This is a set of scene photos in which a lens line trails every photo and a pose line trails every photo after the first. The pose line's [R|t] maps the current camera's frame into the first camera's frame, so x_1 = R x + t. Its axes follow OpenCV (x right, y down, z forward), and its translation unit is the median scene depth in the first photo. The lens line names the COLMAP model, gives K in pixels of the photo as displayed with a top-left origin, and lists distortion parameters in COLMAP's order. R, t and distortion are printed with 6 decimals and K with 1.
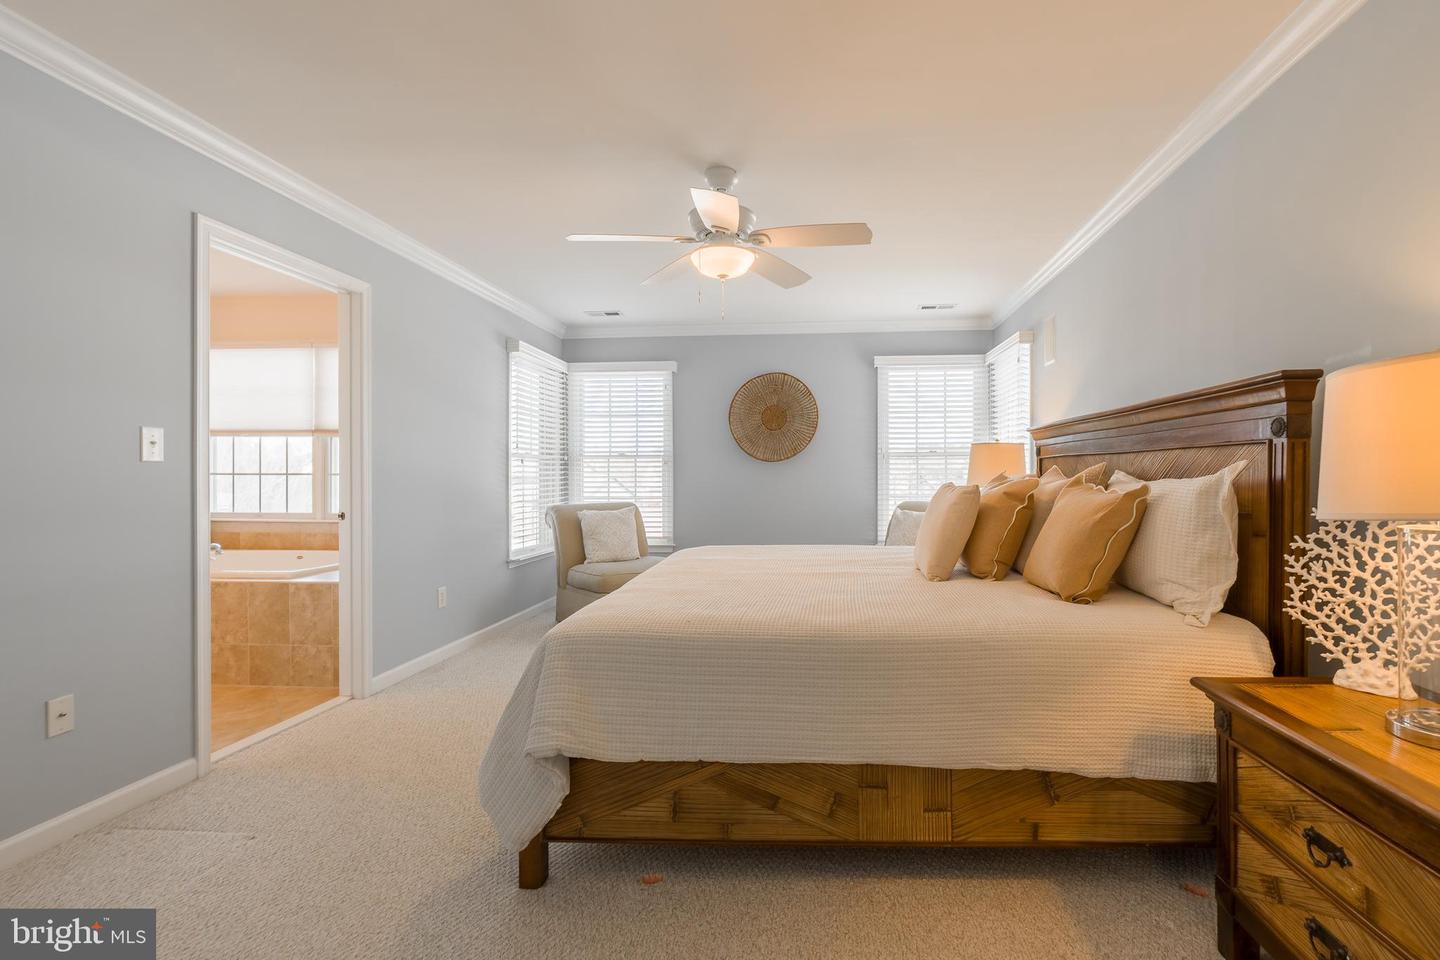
lens RADIAL K [[655.6, 0, 723.8], [0, 655.6, 476.5], [0, 0, 1]] dist [-0.007240, 0.001959]
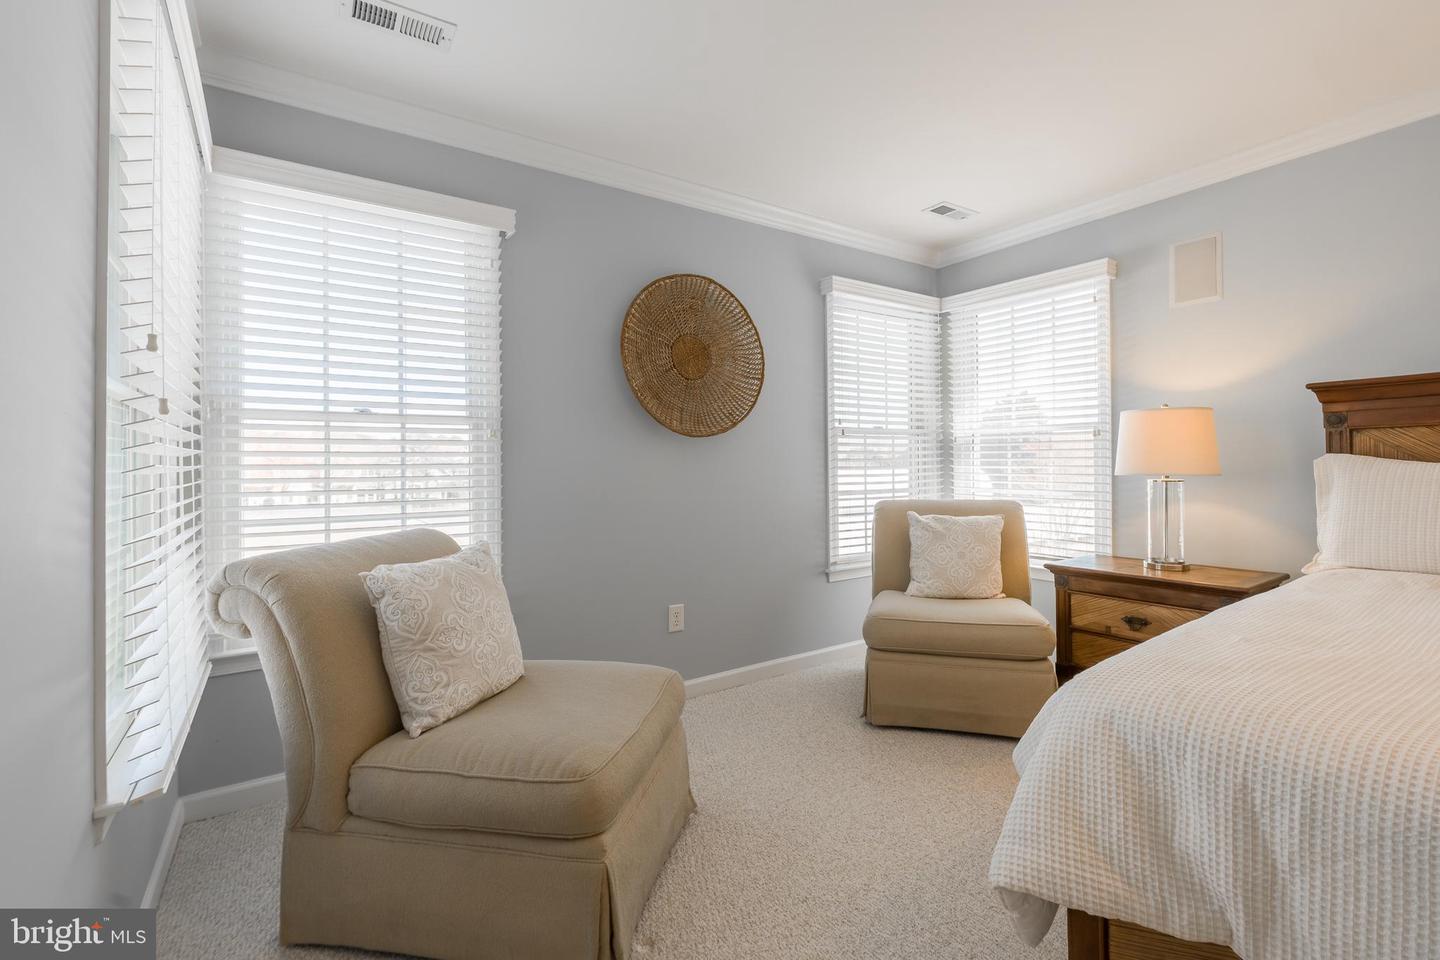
lens RADIAL K [[655.6, 0, 725.1], [0, 655.6, 475.4], [0, 0, 1]] dist [-0.007240, 0.001959]
pose [[0.762450, -0.013223, 0.646912, -0.259809], [0.004707, 0.999878, 0.014890, 0.001375], [-0.647030, -0.008308, 0.762419, 0.567701]]
